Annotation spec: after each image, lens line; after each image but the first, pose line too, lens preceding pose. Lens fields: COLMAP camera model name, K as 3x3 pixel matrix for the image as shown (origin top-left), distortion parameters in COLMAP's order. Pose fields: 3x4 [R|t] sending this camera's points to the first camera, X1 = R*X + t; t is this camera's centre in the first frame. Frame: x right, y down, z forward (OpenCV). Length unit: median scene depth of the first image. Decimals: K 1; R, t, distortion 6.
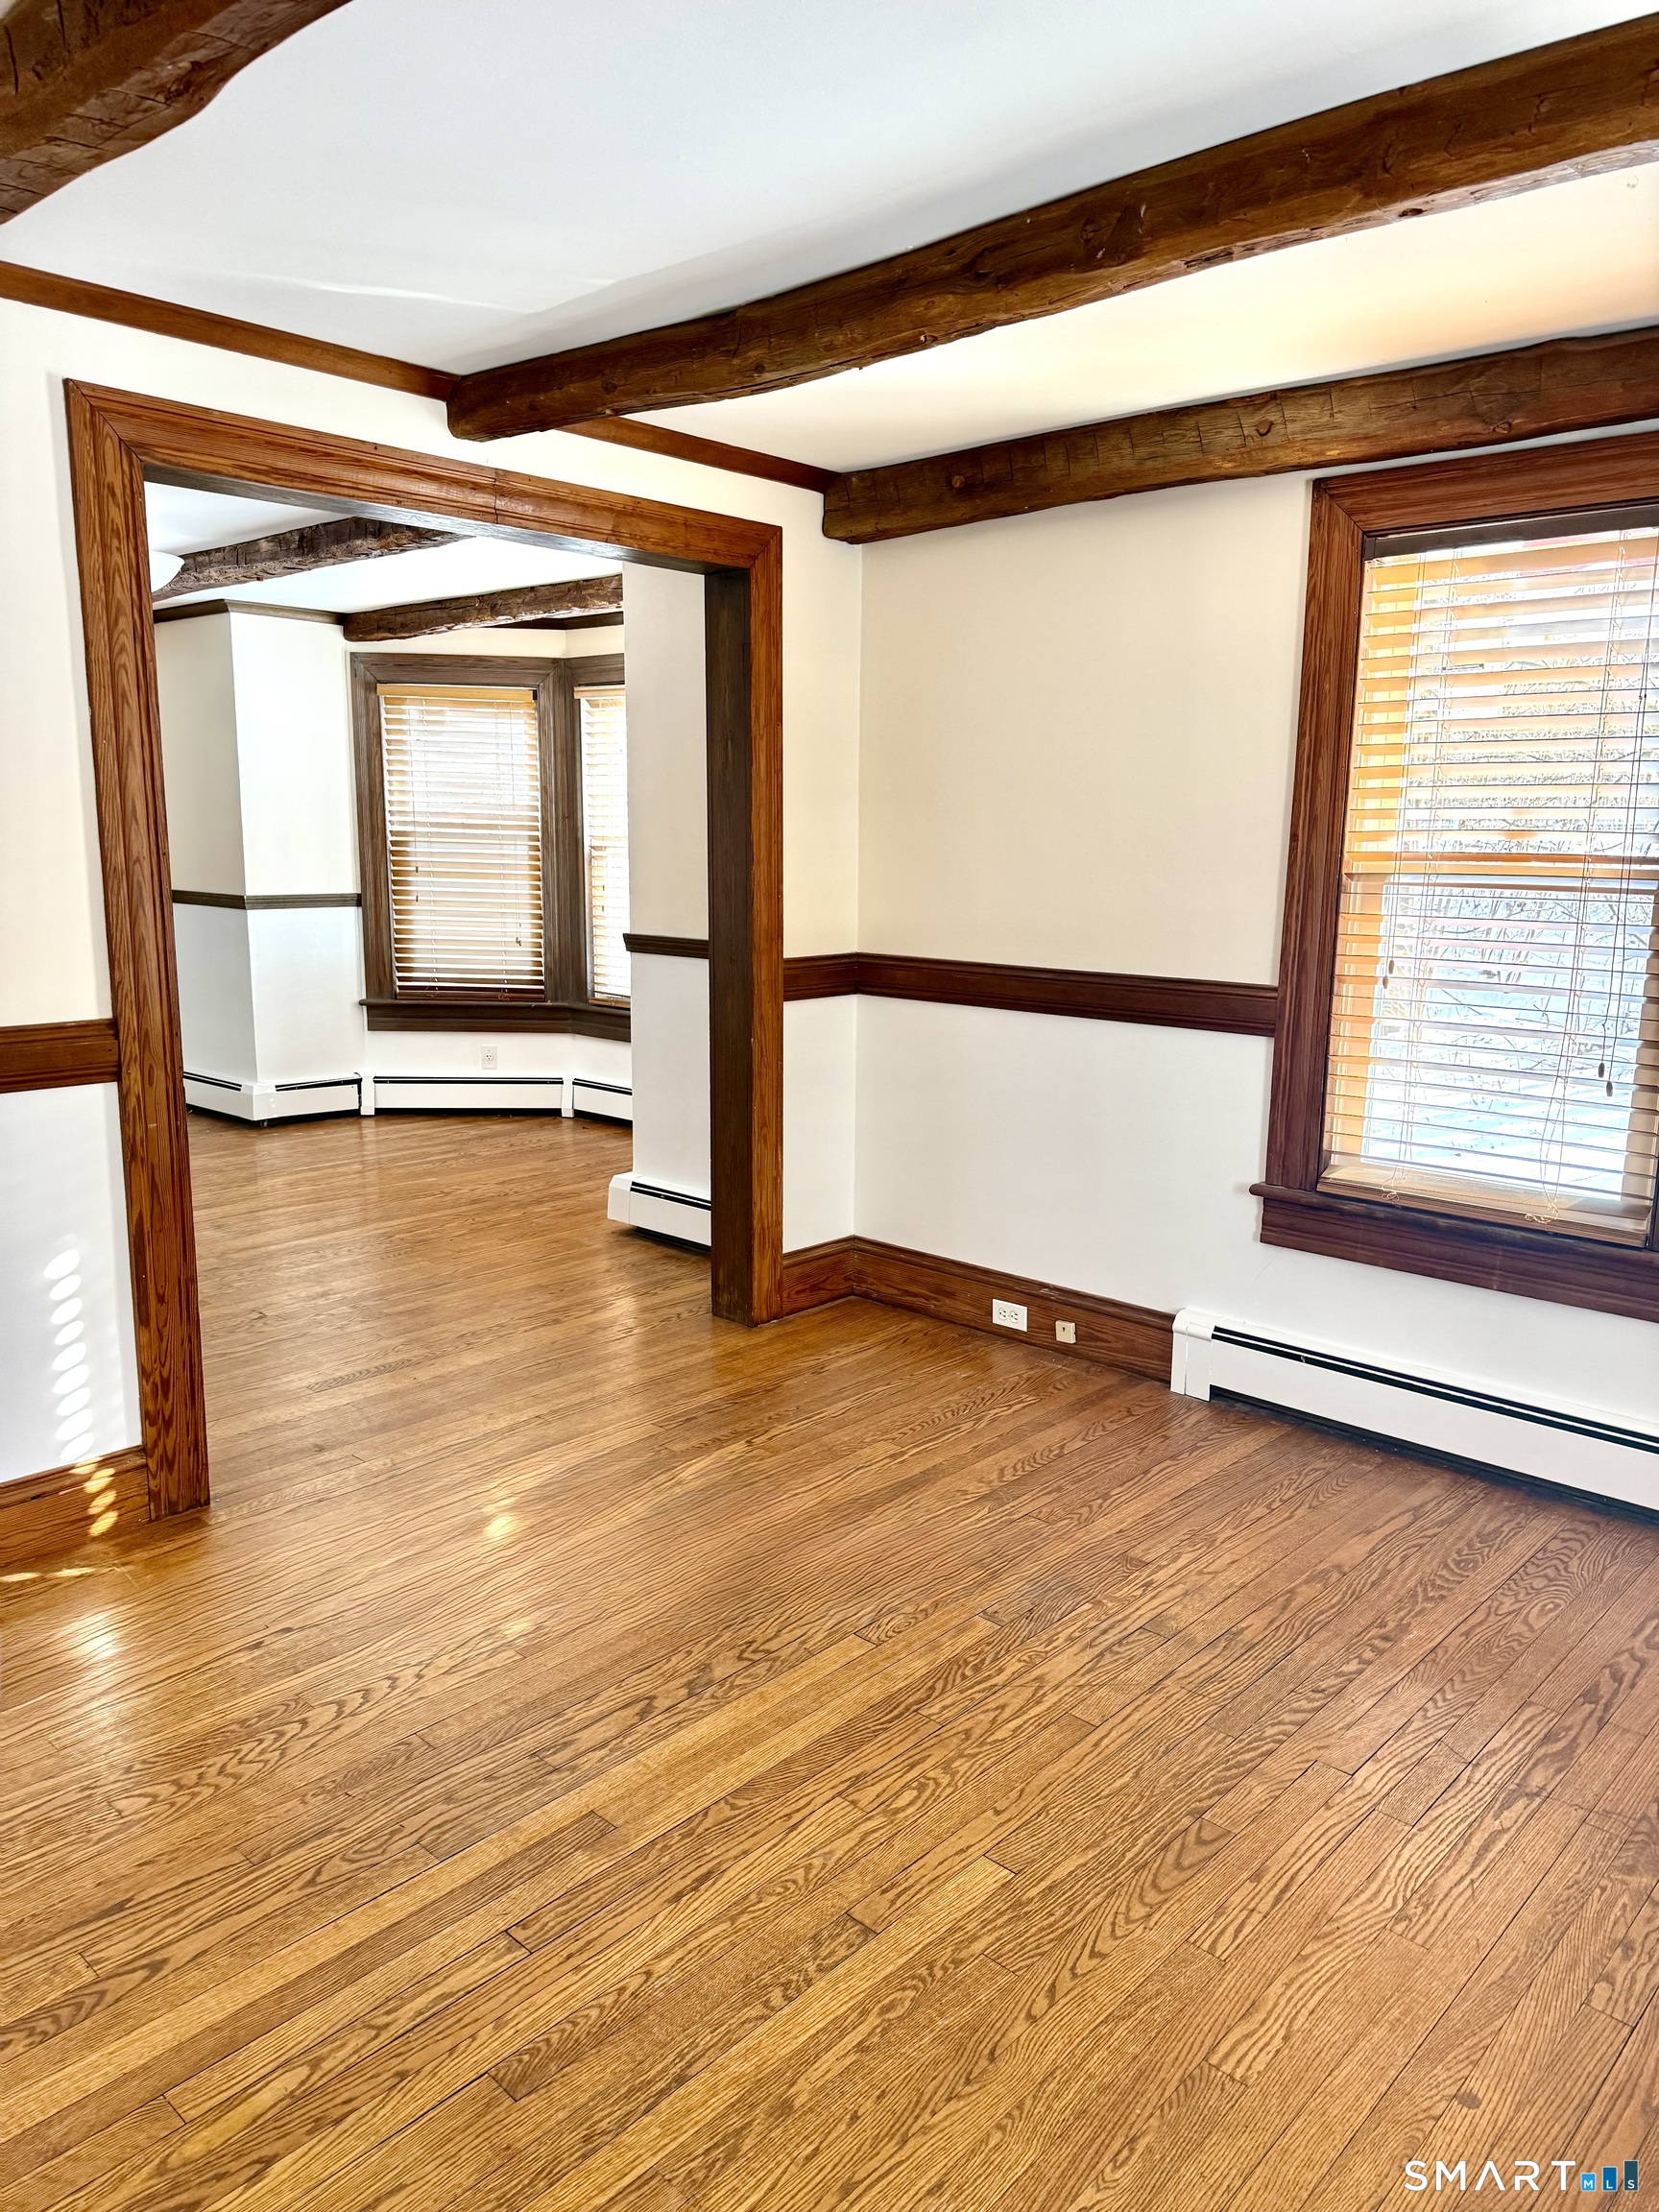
lens RADIAL K [[1586.3, 0, 832.7], [0, 1586.3, 1102.7], [0, 0, 1]] dist [0.005794, -0.000383]
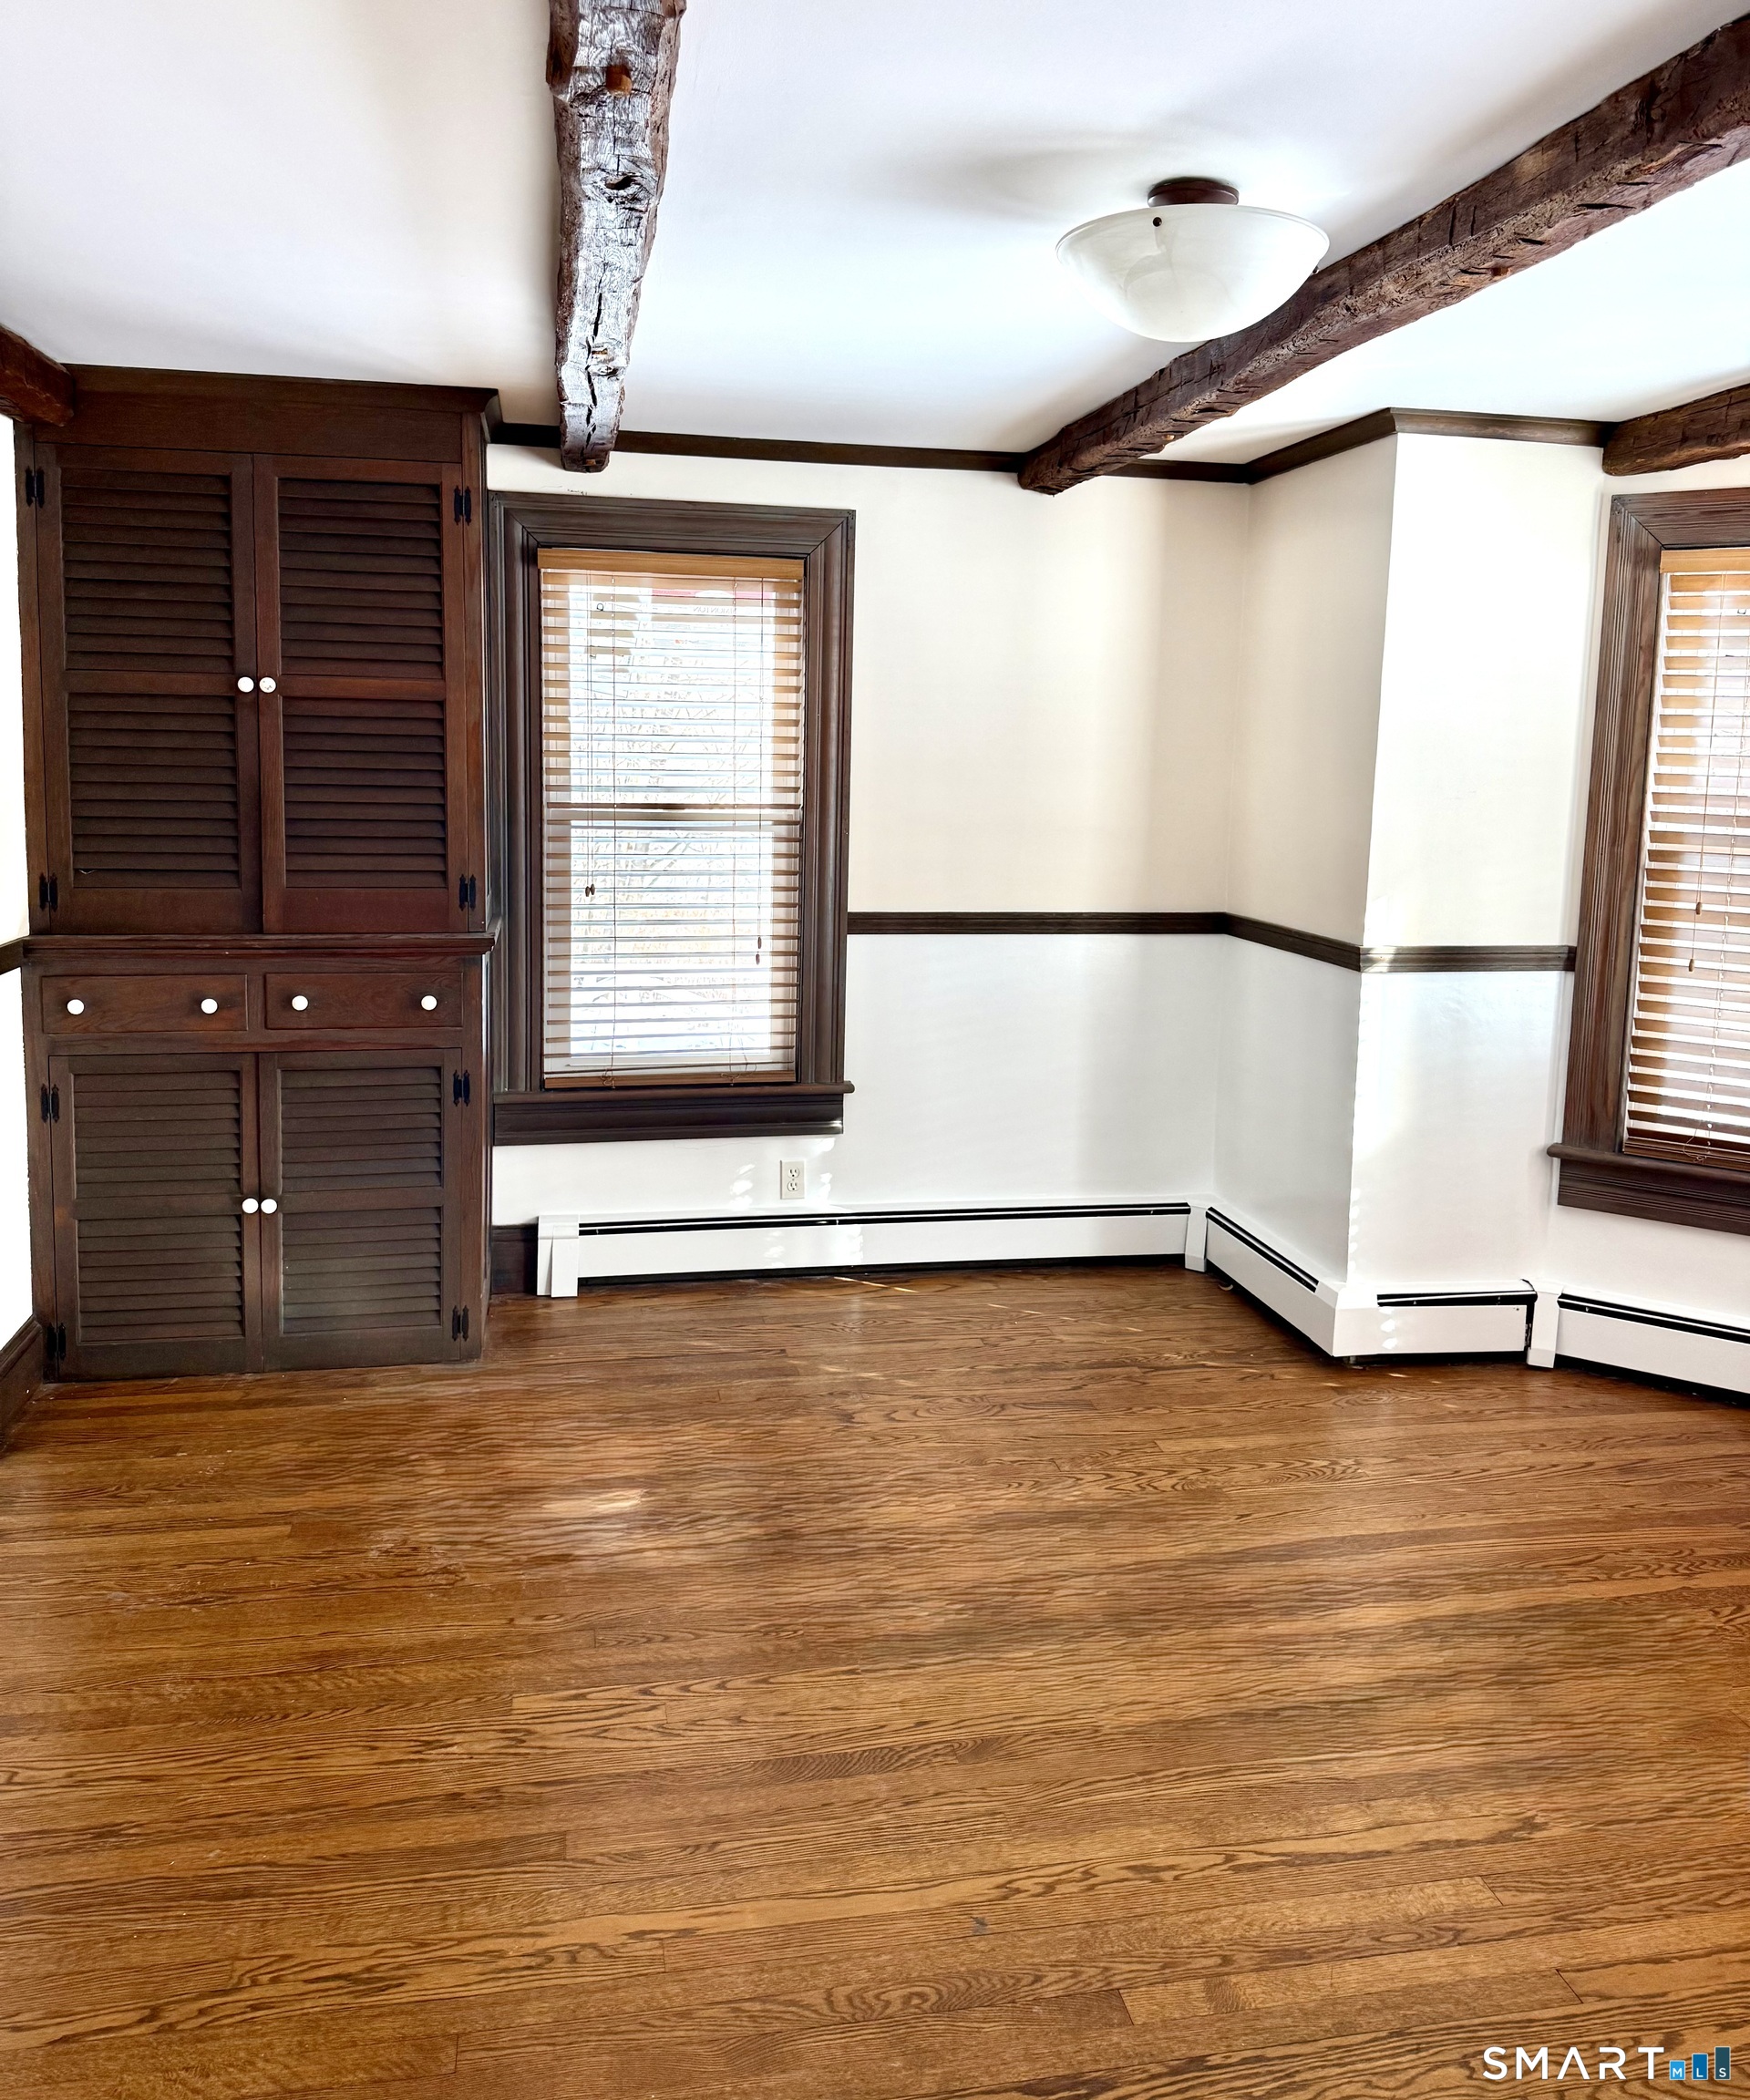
lens RADIAL K [[1552.8, 0, 871.3], [0, 1552.8, 1048.1], [0, 0, 1]] dist [-0.013562, -0.003215]
pose [[0.796300, 0.114467, -0.593972, -0.172760], [-0.103714, 0.993228, 0.052366, -0.100974], [0.595944, 0.019904, 0.802779, 0.439946]]
